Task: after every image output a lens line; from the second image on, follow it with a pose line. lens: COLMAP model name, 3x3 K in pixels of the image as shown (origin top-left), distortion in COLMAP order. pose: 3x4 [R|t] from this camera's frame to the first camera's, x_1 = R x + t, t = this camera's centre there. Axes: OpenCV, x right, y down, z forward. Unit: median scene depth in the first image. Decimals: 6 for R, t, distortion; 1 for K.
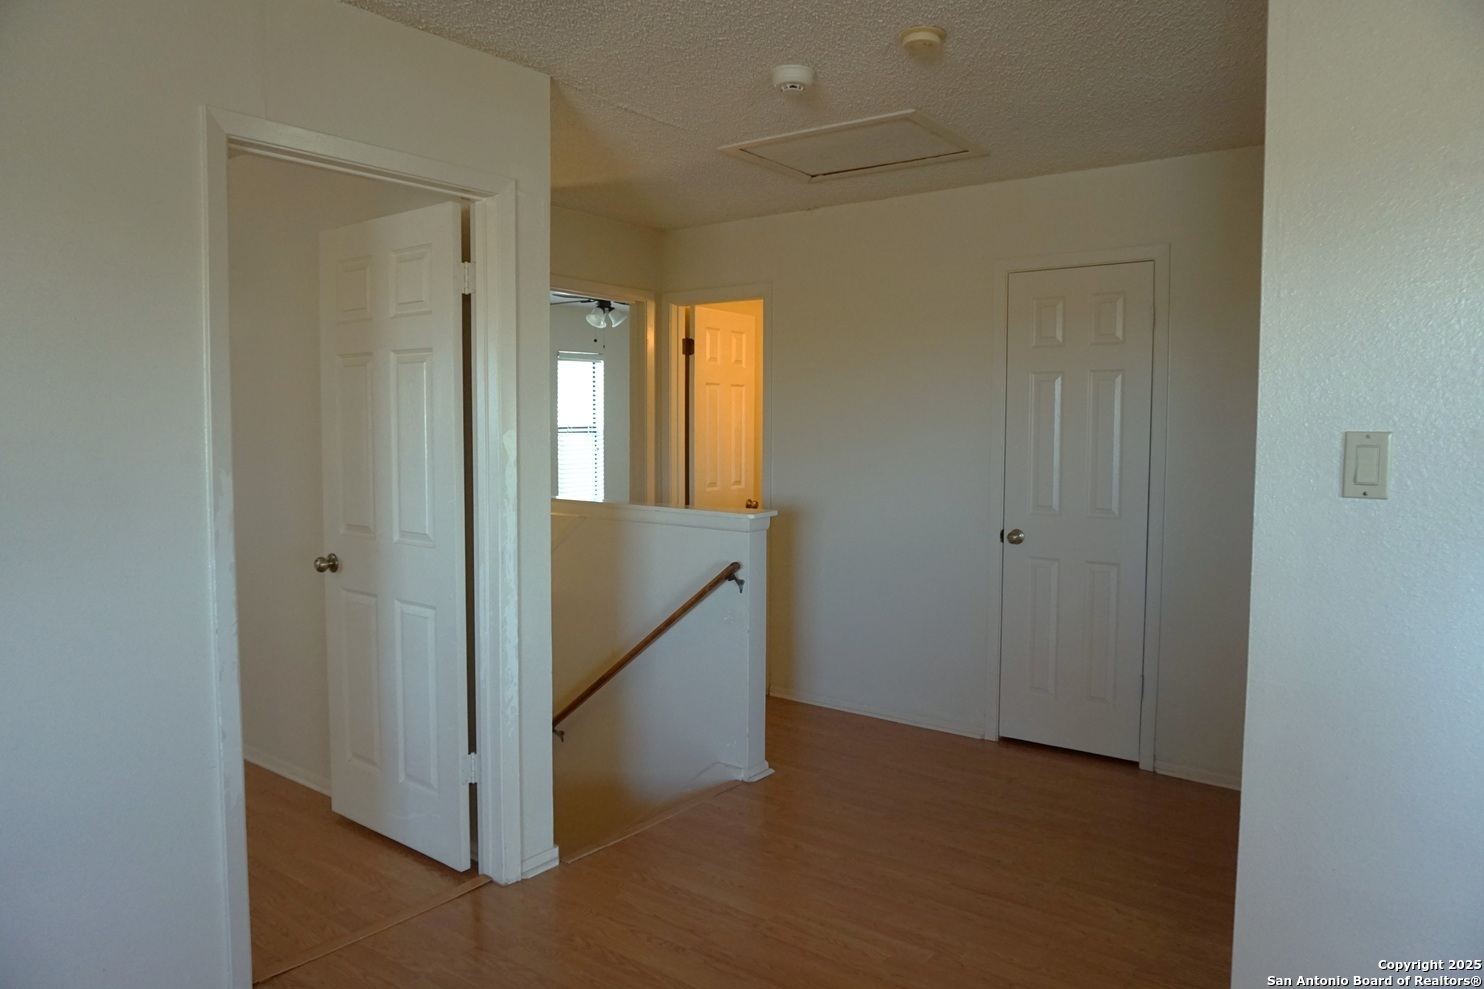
lens RADIAL K [[978.9, 0, 742.0], [0, 978.9, 494.5], [0, 0, 1]] dist [-0.041023, -0.000480]
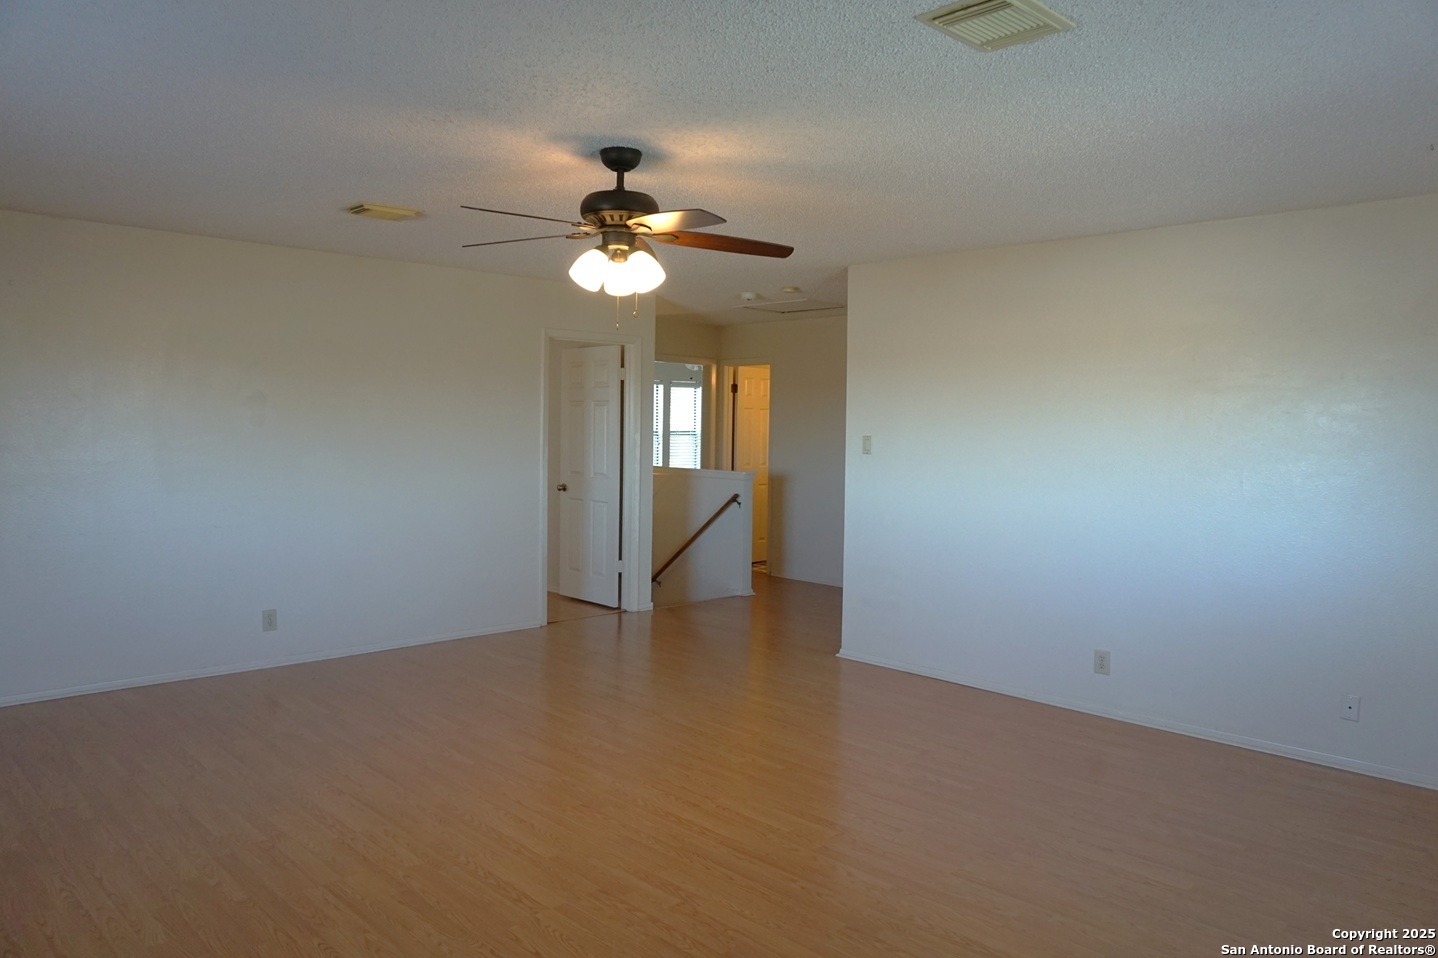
lens RADIAL K [[1020.4, 0, 719.0], [0, 1020.4, 479.0], [0, 0, 1]] dist [0.002289, 0.000561]
pose [[0.987795, 0.016662, -0.154863, 0.348795], [-0.020071, 0.999589, -0.020475, 0.094361], [0.154458, 0.023333, 0.987724, -1.441257]]
